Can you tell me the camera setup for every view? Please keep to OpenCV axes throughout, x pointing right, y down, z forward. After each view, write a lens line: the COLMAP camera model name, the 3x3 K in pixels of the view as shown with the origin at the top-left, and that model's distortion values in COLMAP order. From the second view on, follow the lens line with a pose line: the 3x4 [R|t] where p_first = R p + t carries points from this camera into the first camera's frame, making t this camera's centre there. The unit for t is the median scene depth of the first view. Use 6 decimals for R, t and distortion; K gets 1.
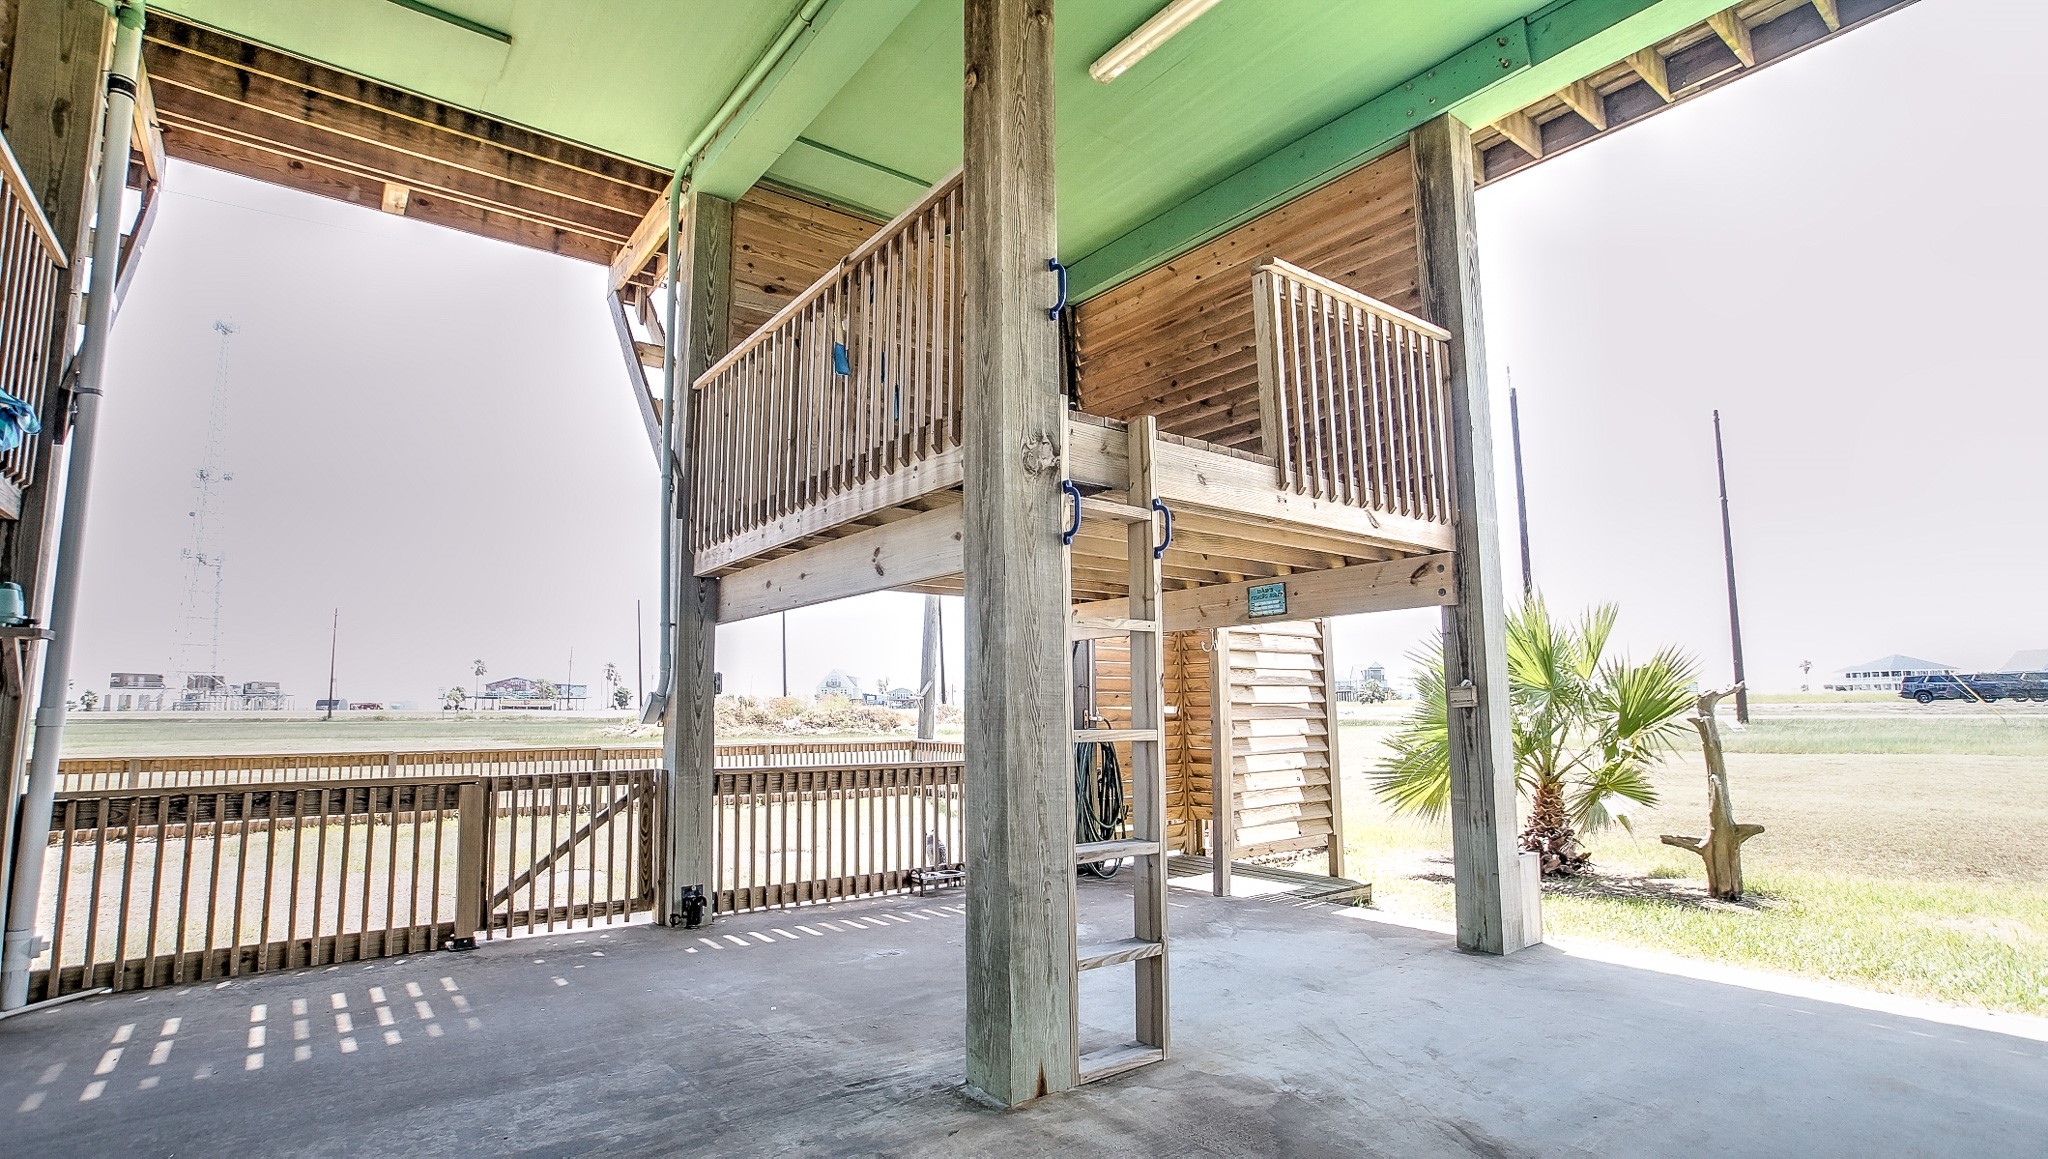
lens RADIAL K [[981.7, 0, 1027.8], [0, 981.7, 590.3], [0, 0, 1]] dist [-0.016226, 0.005950]
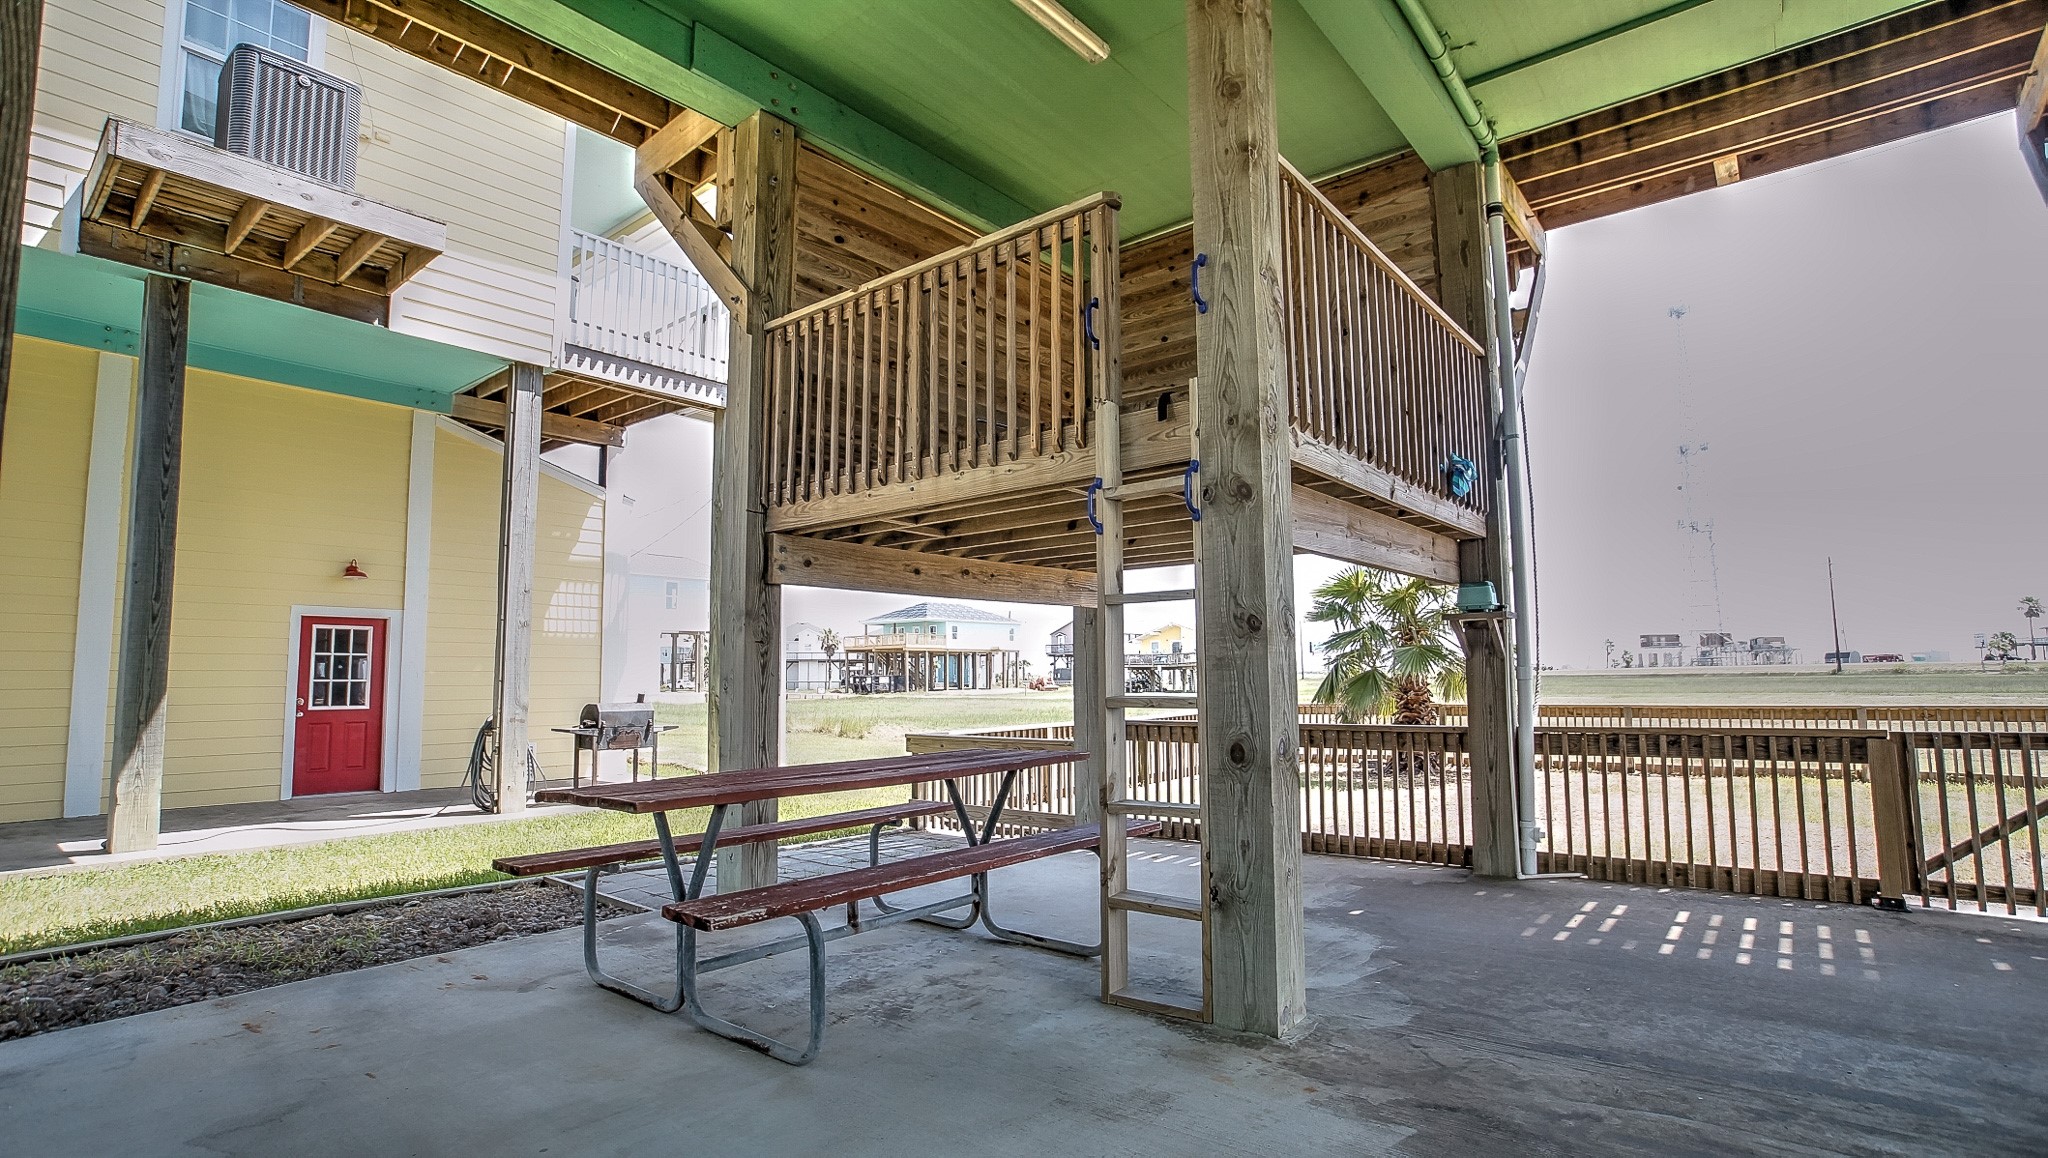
lens RADIAL K [[981.7, 0, 1037.8], [0, 981.7, 580.7], [0, 0, 1]] dist [-0.016226, 0.005950]
pose [[0.252676, -0.095319, -0.962844, 0.157458], [0.131049, 0.989337, -0.063550, -0.003098], [0.958635, -0.110122, 0.262473, -0.025053]]
